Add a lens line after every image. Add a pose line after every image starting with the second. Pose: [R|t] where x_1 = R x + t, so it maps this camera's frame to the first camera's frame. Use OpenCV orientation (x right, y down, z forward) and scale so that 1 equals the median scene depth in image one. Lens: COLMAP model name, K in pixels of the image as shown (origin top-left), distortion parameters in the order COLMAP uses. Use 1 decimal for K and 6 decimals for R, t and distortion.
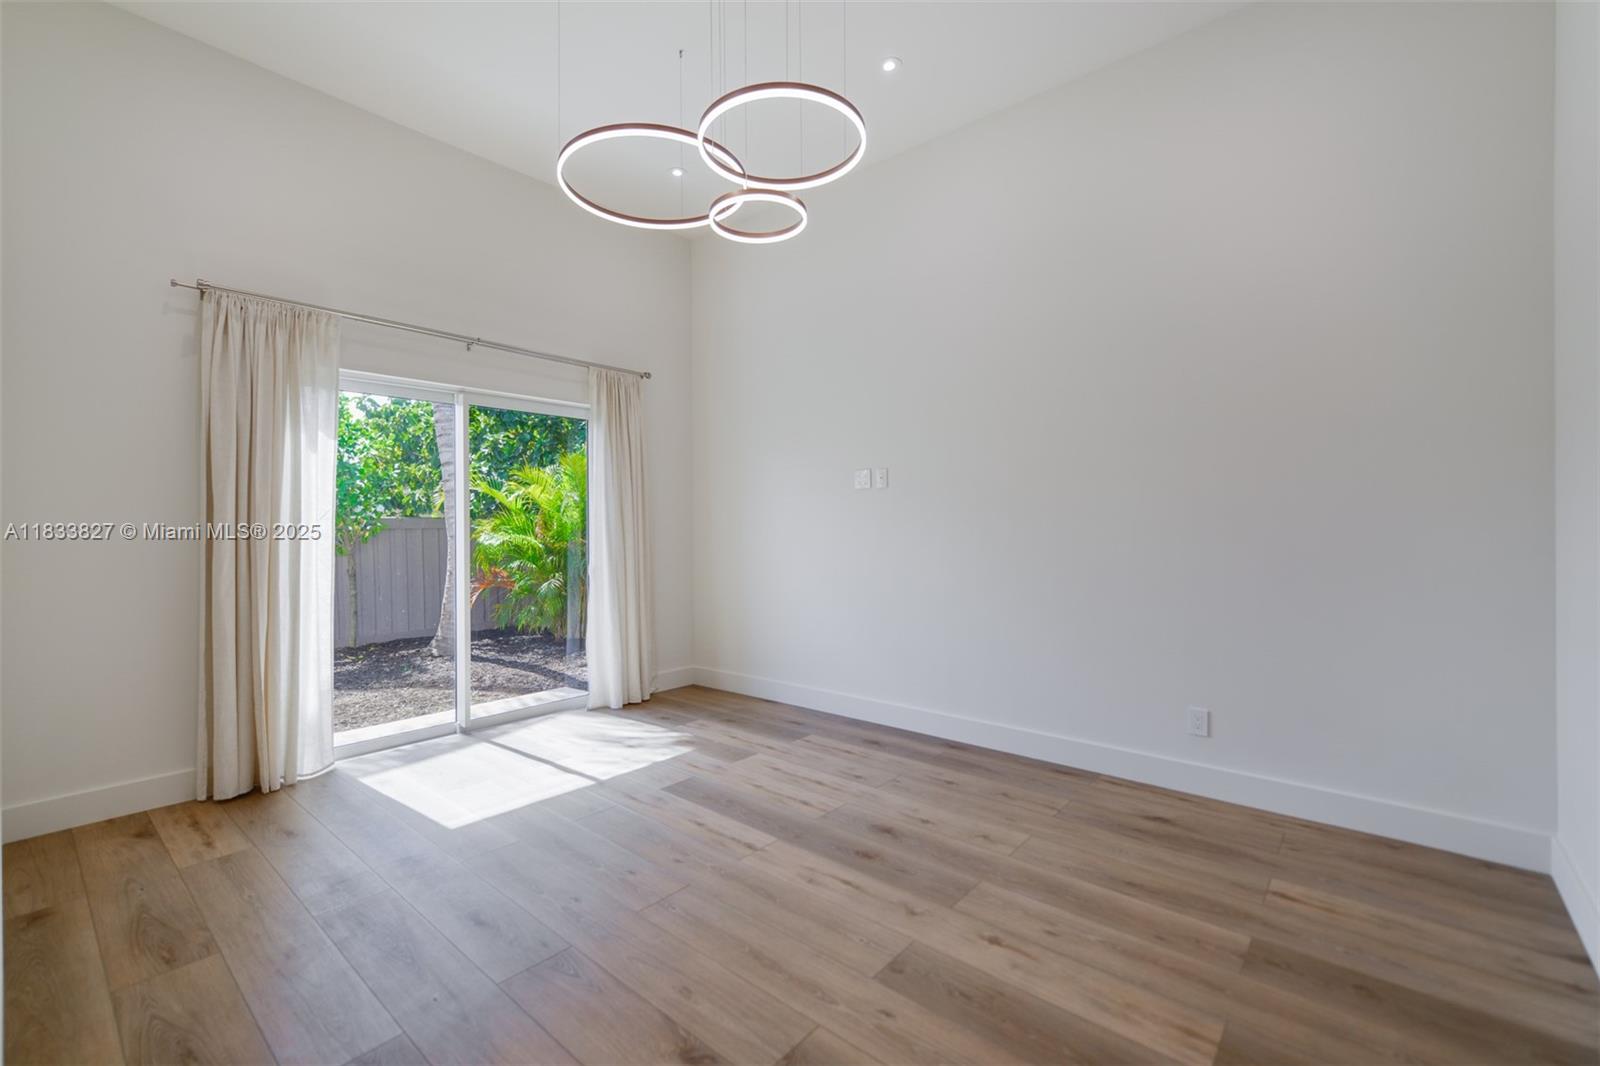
lens RADIAL K [[675.3, 0, 784.0], [0, 675.3, 527.7], [0, 0, 1]] dist [0.008215, -0.000495]
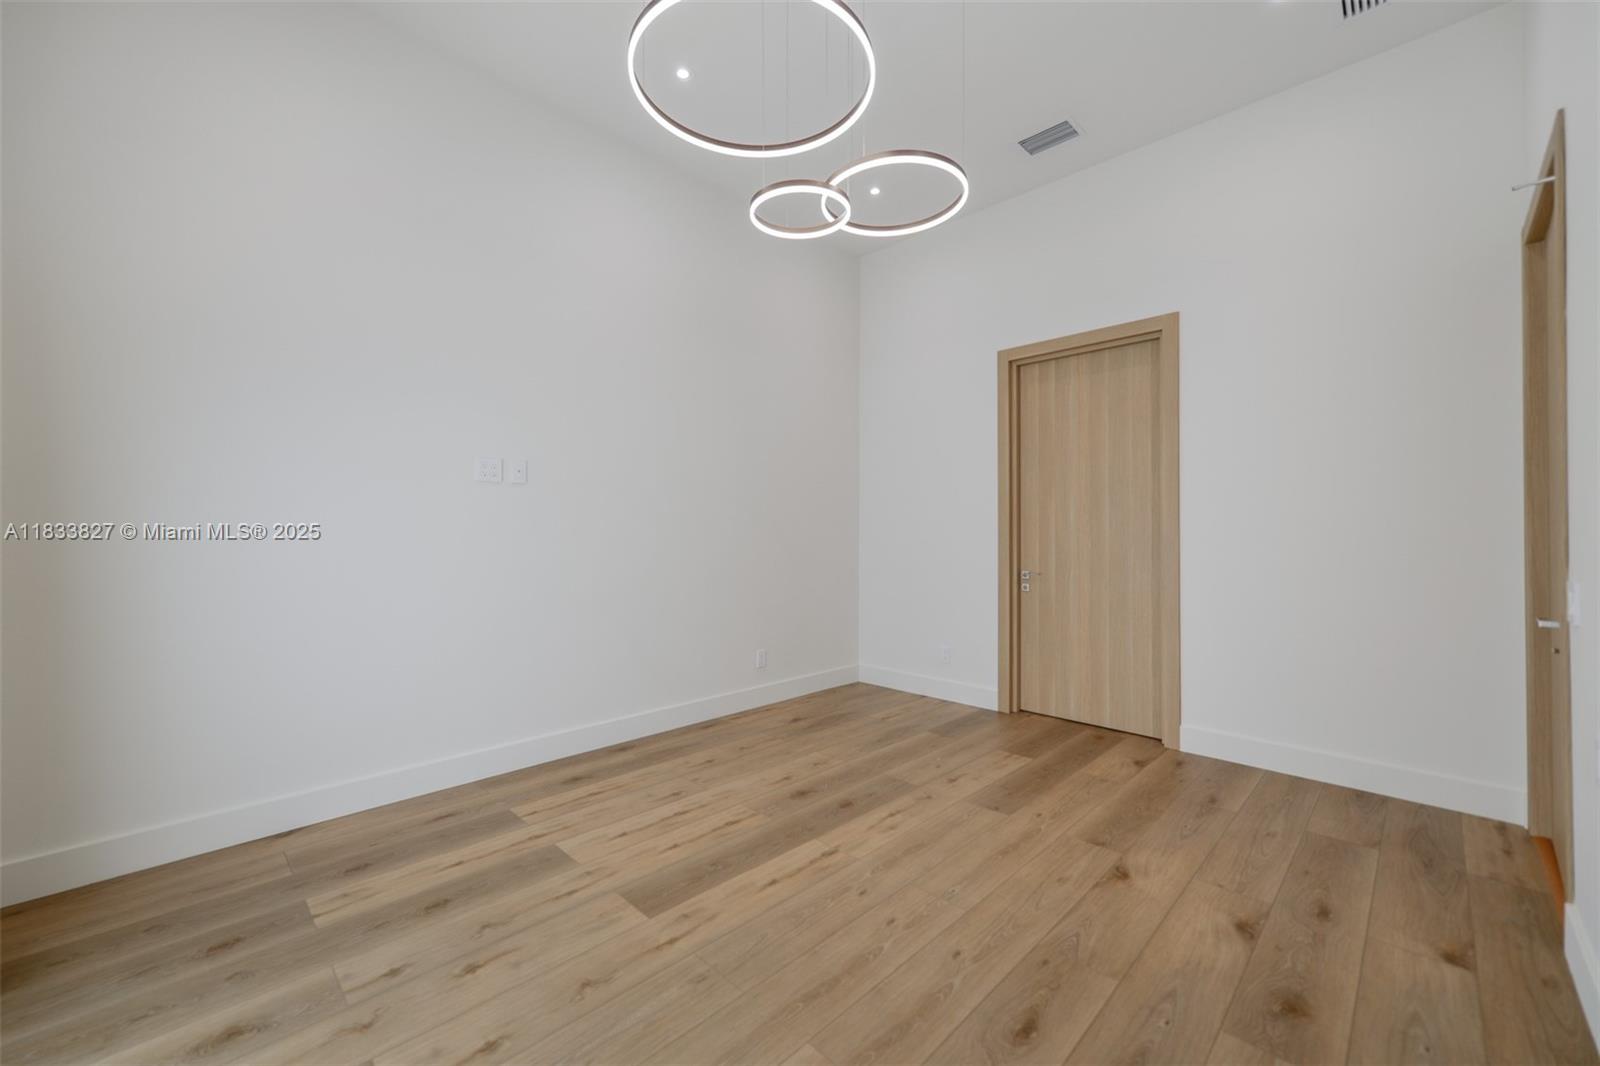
lens RADIAL K [[633.3, 0, 788.1], [0, 633.3, 536.9], [0, 0, 1]] dist [0.009704, -0.002335]
pose [[0.069117, -0.000354, 0.997609, -0.952884], [-0.001126, 0.999999, 0.000433, 0.009618], [-0.997608, -0.001153, 0.069116, 0.972371]]
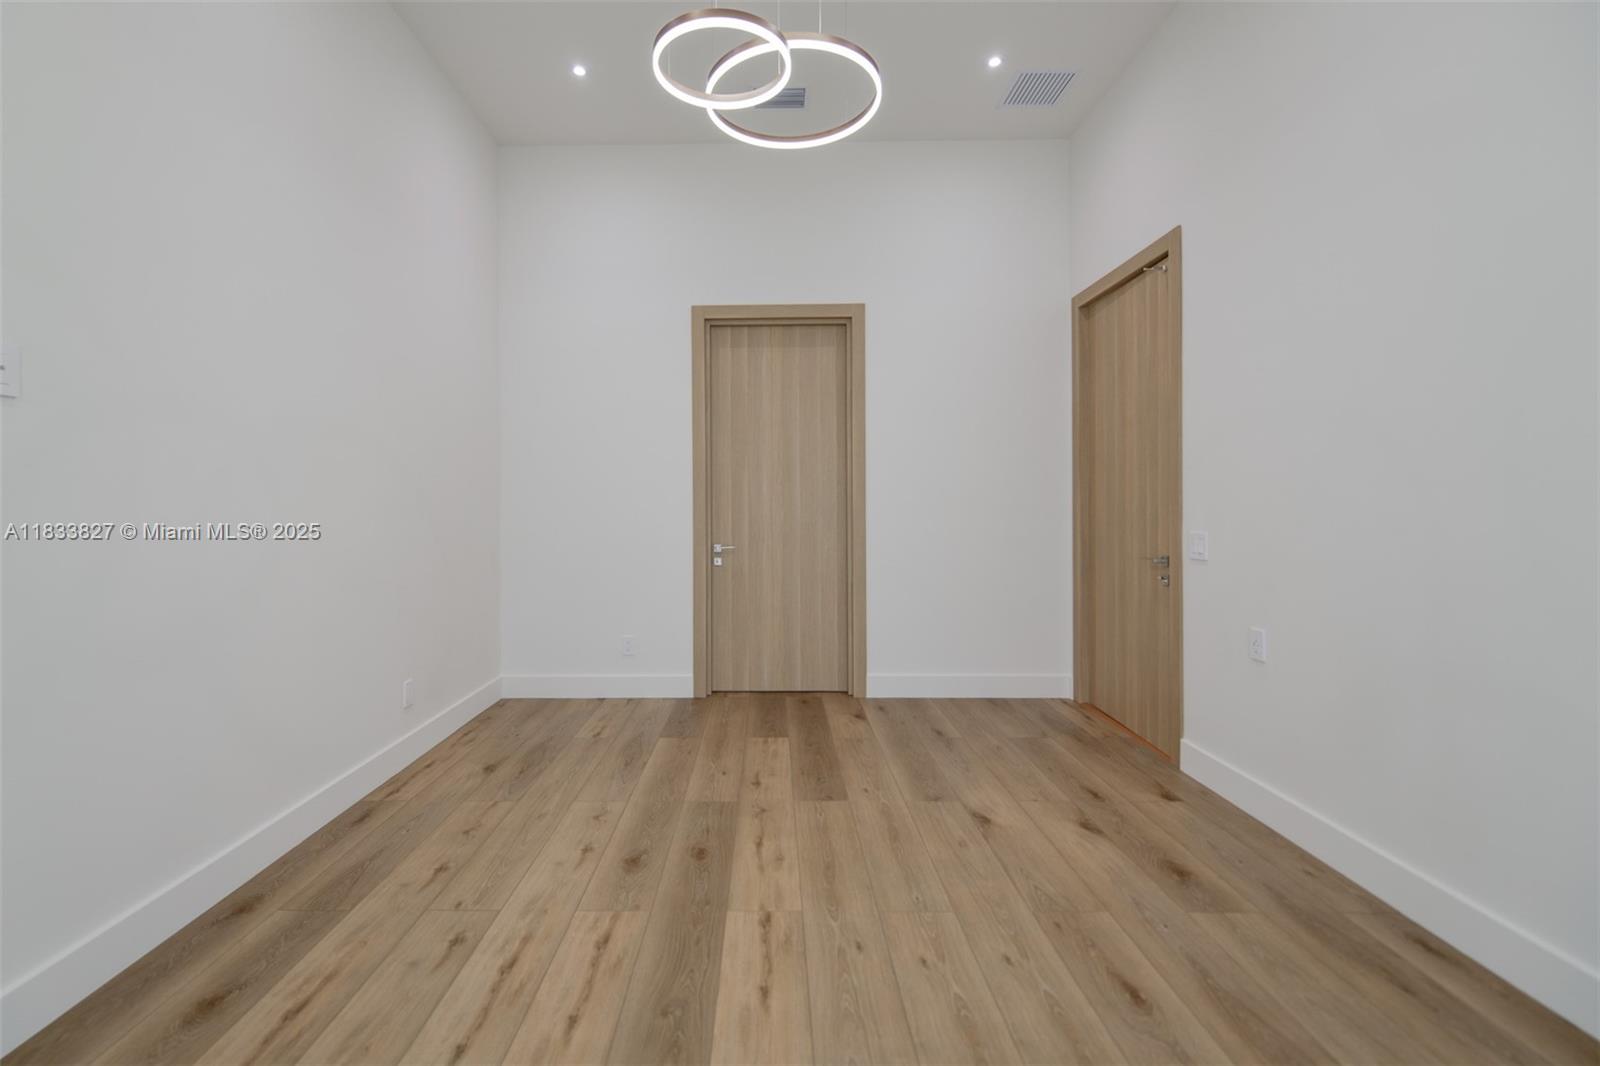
lens RADIAL K [[675.0, 0, 759.5], [0, 675.0, 510.8], [0, 0, 1]] dist [0.002151, -0.002448]
pose [[-0.649647, 0.000220, 0.760236, -0.607380], [0.009500, 0.999924, 0.007828, 0.004540], [-0.760177, 0.012308, -0.649600, 1.457292]]
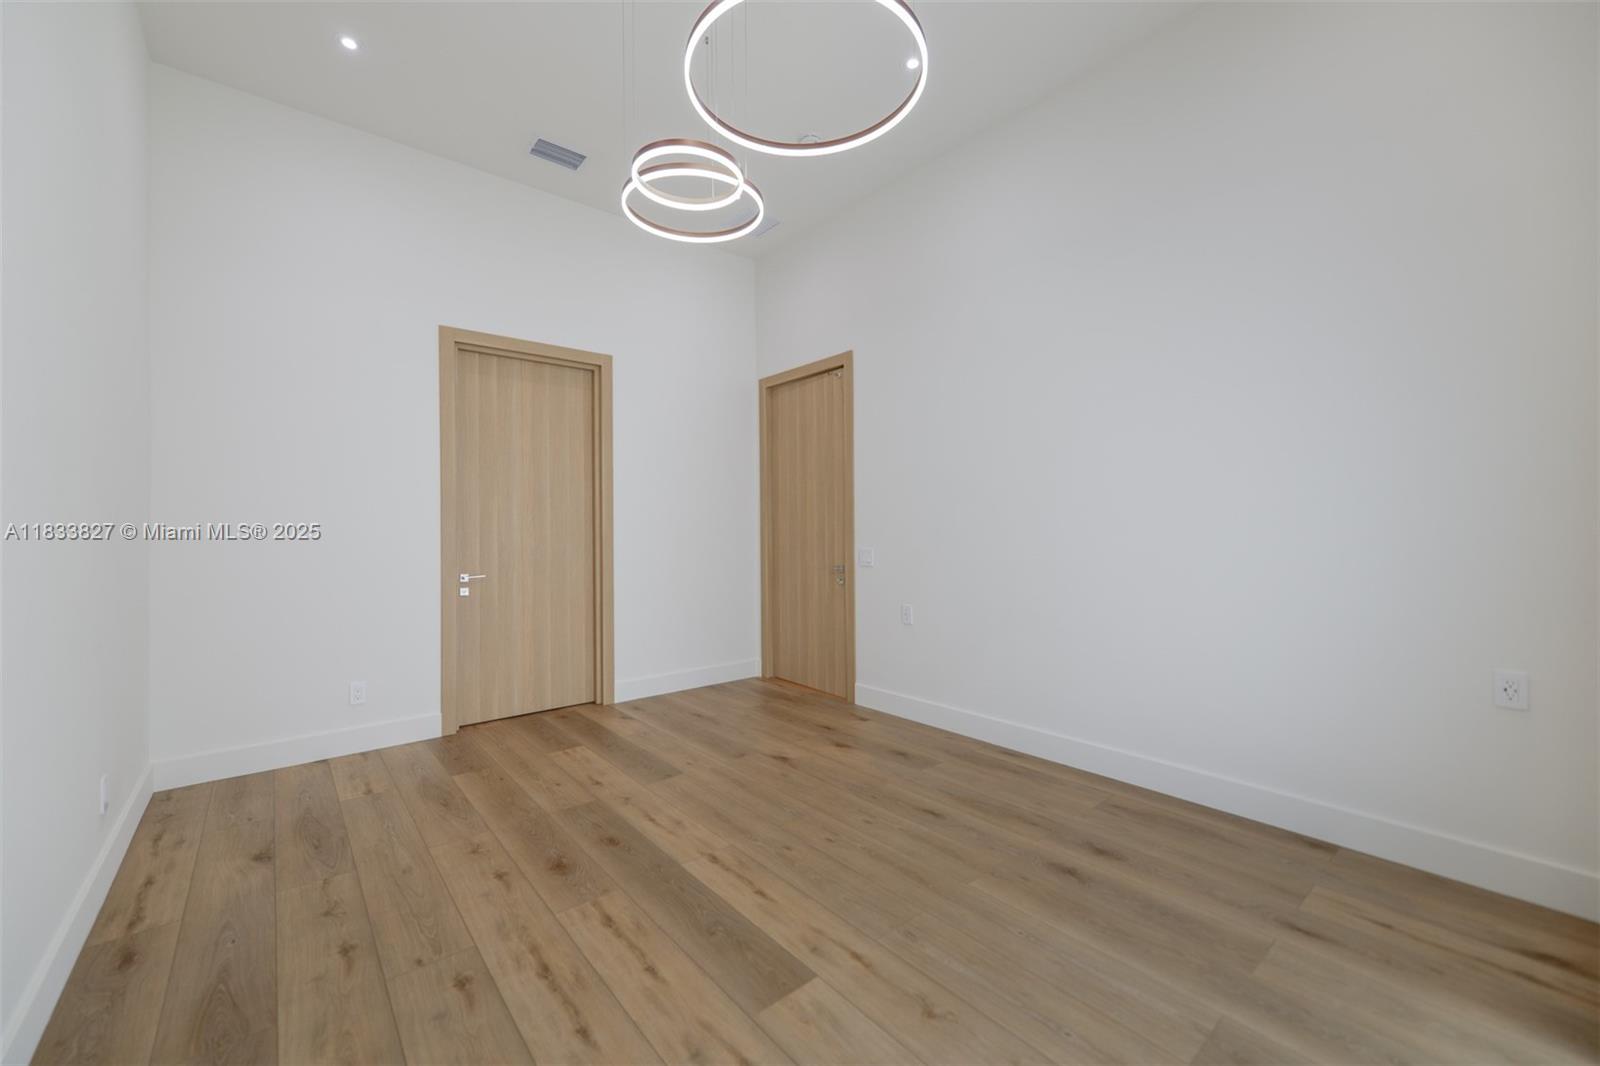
lens RADIAL K [[633.3, 0, 791.0], [0, 633.3, 533.8], [0, 0, 1]] dist [0.009704, -0.002335]
pose [[-0.987672, 0.012888, 0.156003, -0.297800], [0.013984, 0.999885, 0.005934, 0.004748], [-0.155909, 0.008043, -0.987739, 1.826502]]
